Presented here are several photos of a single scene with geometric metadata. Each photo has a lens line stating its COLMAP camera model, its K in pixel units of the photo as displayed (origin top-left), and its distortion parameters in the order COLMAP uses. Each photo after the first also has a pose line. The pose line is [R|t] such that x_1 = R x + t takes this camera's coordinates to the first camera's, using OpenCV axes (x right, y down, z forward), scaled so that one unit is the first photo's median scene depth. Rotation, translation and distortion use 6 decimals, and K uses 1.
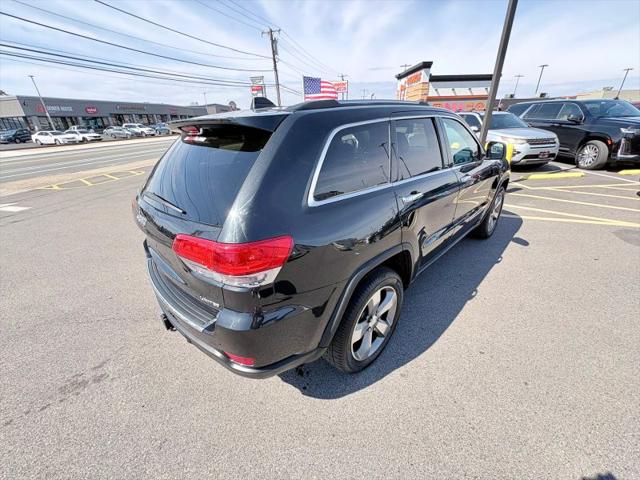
lens RADIAL K [[258.4, 0, 319.7], [0, 258.4, 241.0], [0, 0, 1]] dist [0.000029, -0.000040]
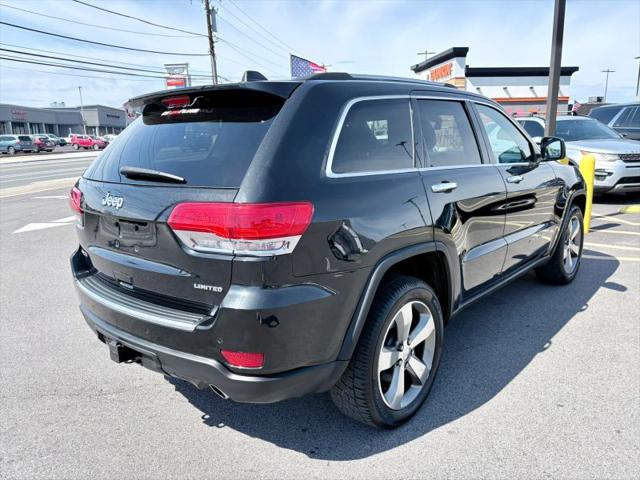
lens RADIAL K [[492.9, 0, 320.0], [0, 492.9, 240.0], [0, 0, 1]] dist [0.054501, -0.056442]
pose [[0.997255, -0.004640, 0.073895, -0.085992], [0.021514, 0.973132, -0.229241, 0.209099], [-0.070846, 0.230202, 0.970561, -0.266143]]
